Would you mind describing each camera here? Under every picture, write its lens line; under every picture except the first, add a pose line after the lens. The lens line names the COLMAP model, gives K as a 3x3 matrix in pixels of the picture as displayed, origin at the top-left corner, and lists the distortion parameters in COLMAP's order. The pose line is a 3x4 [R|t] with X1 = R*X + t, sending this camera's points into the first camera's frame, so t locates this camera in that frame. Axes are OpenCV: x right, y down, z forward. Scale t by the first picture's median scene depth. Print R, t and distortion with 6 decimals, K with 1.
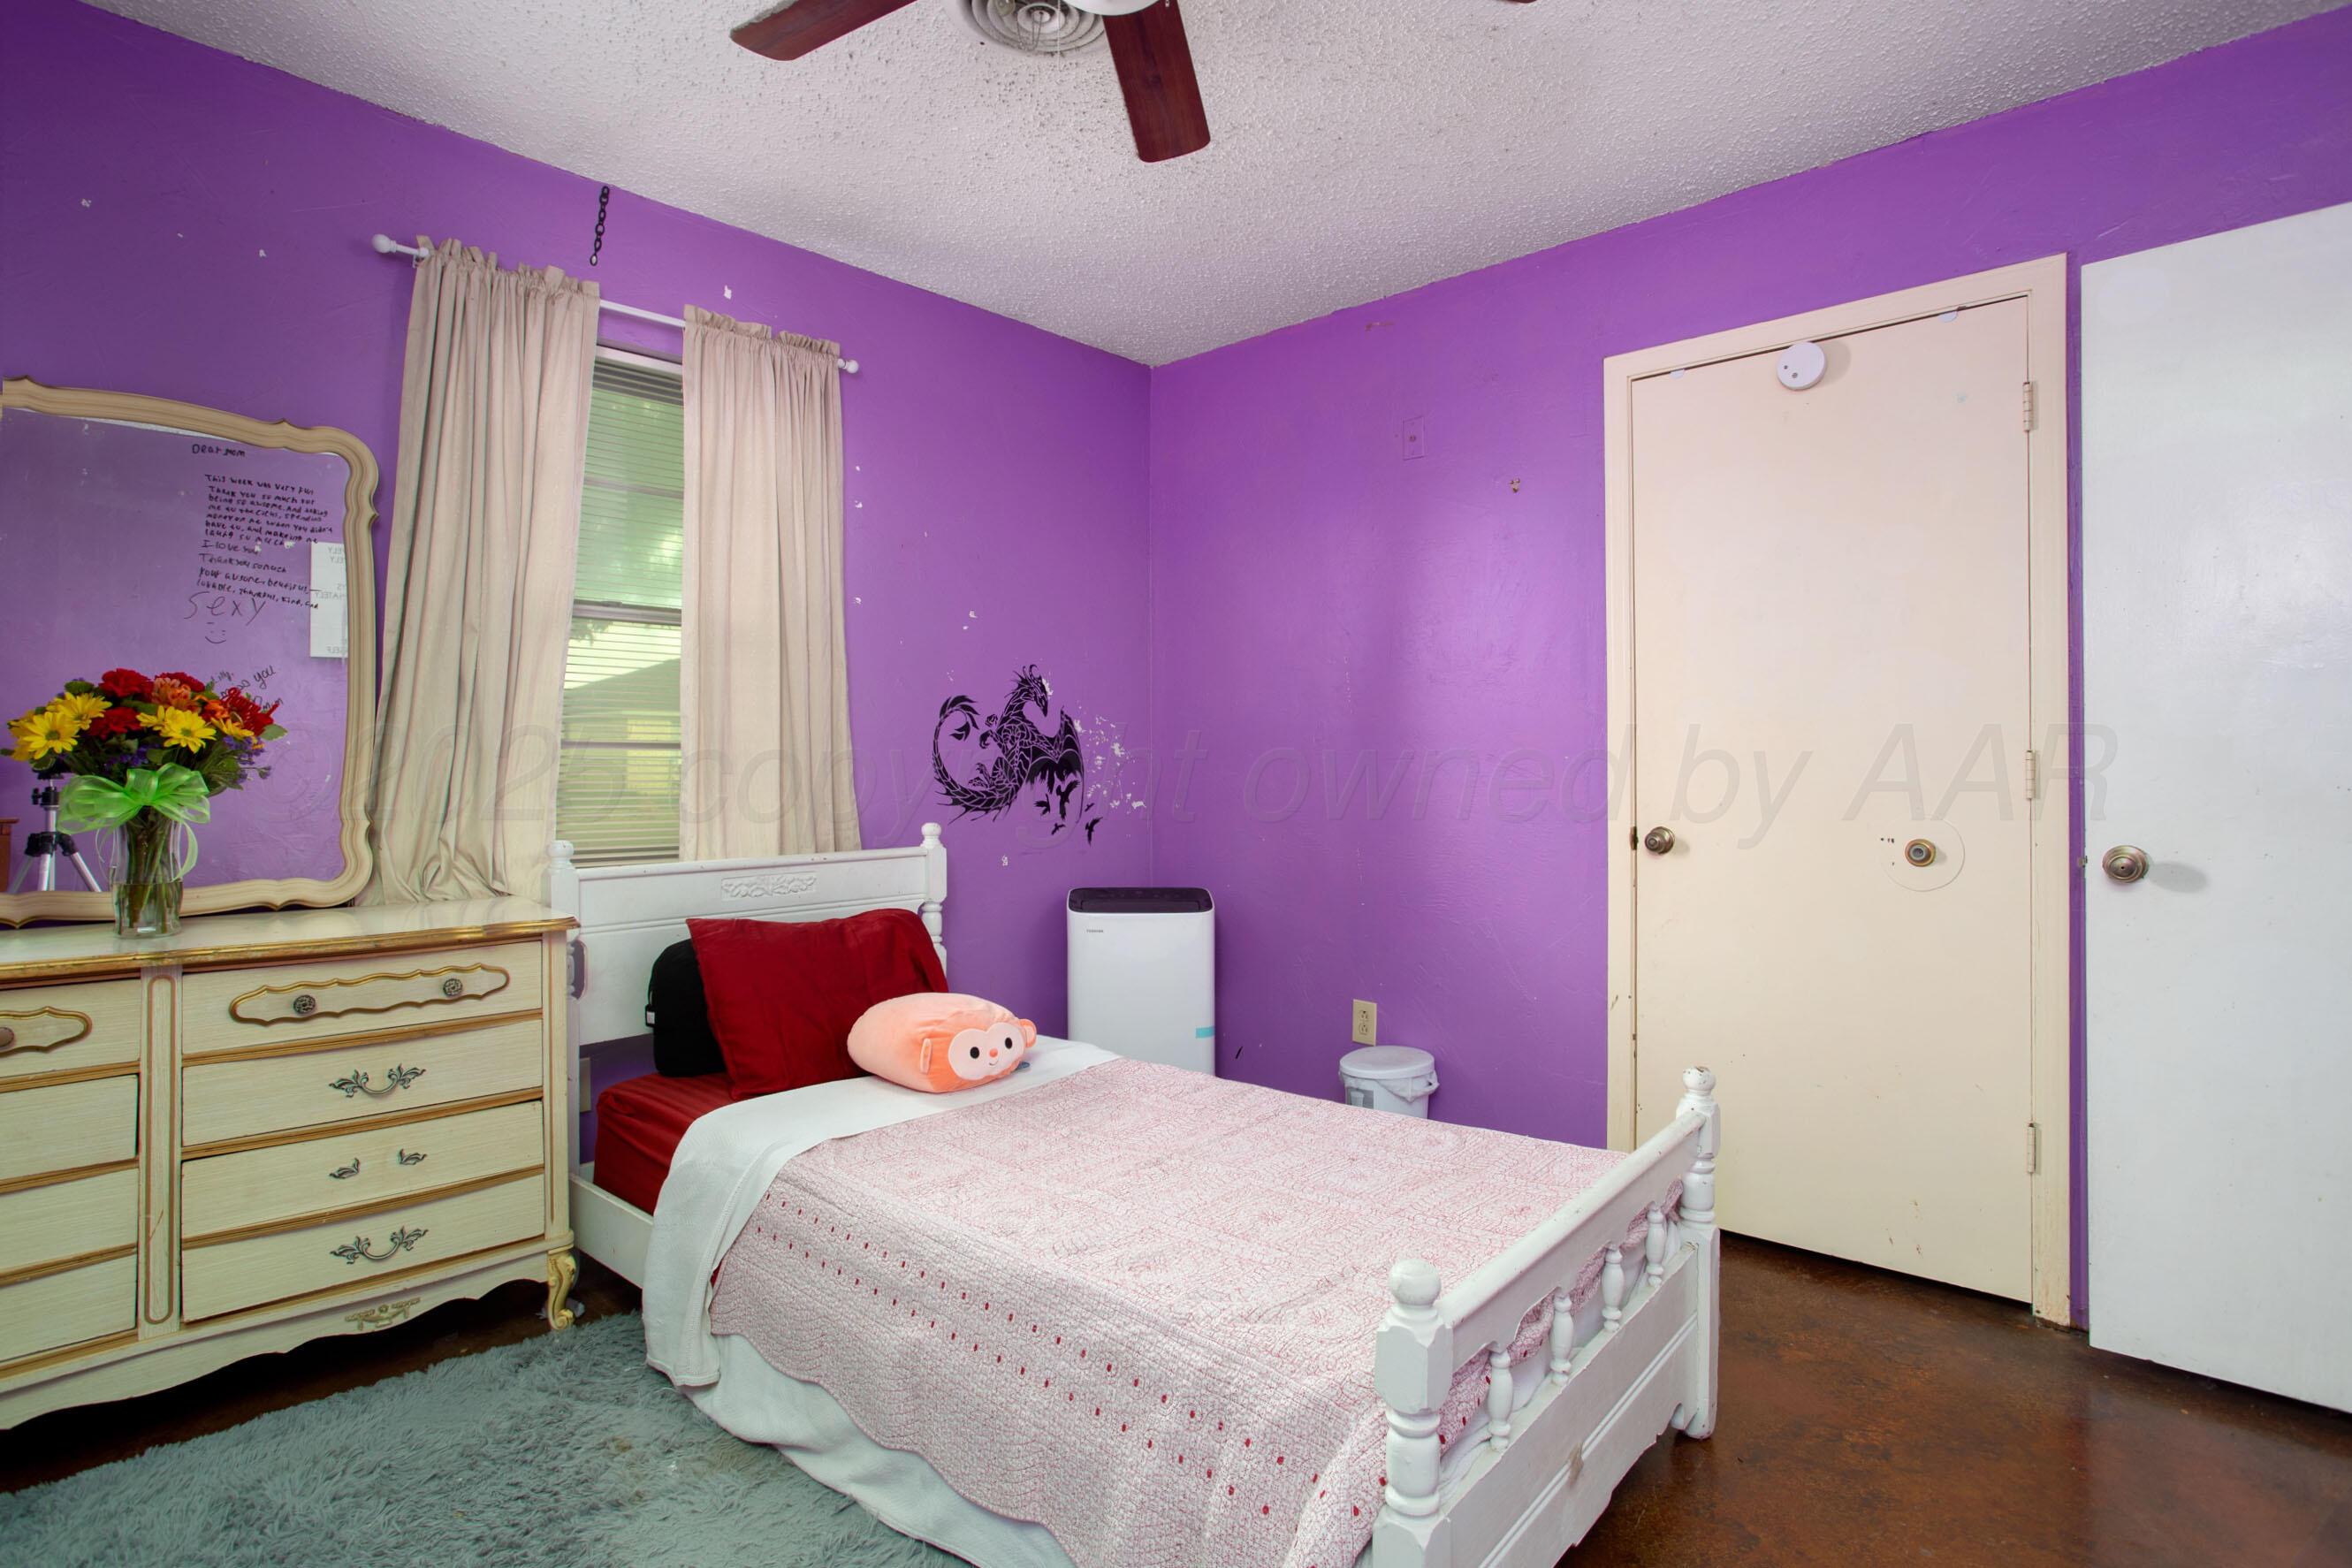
lens RADIAL K [[1189.3, 0, 1179.7], [0, 1189.3, 771.0], [0, 0, 1]] dist [-0.087861, 0.045740]
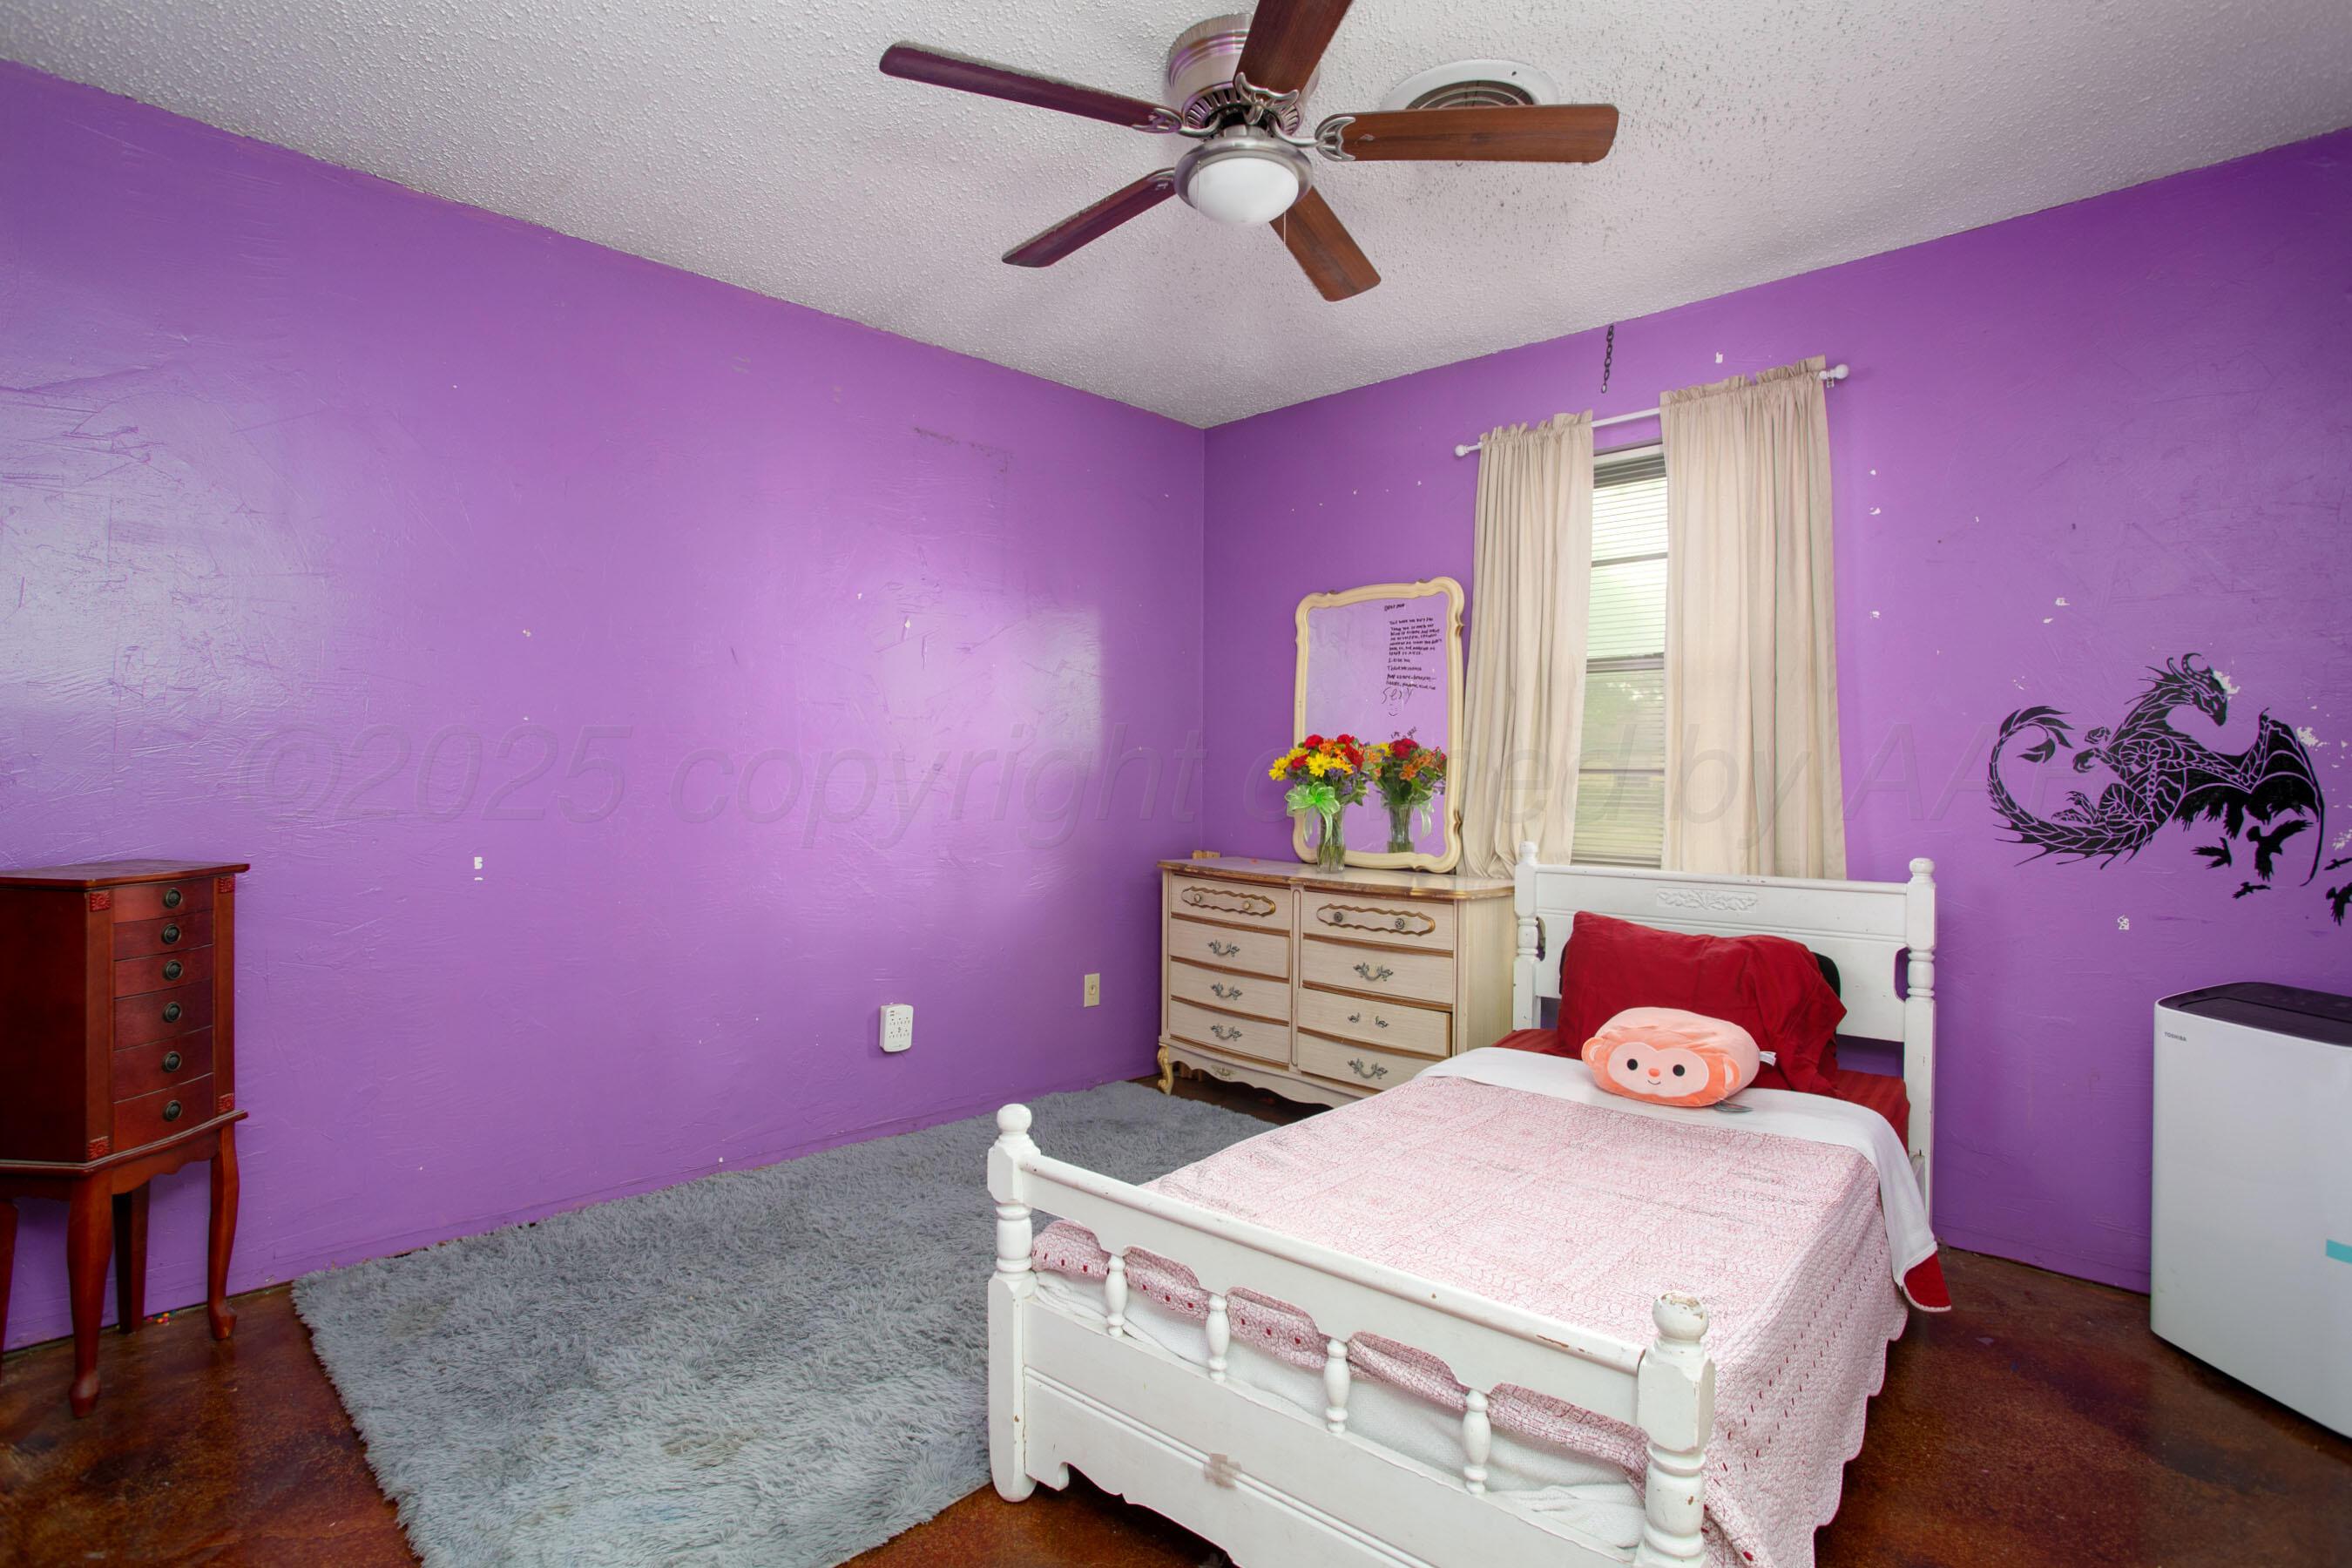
lens RADIAL K [[1151.8, 0, 1176.0], [0, 1151.8, 784.0], [0, 0, 1]] dist [-0.000371, 0.000738]
pose [[0.004958, 0.000335, -0.999988, 0.592637], [-0.019796, 0.999804, 0.000237, -0.000056], [0.999792, 0.019794, 0.004963, 0.417737]]
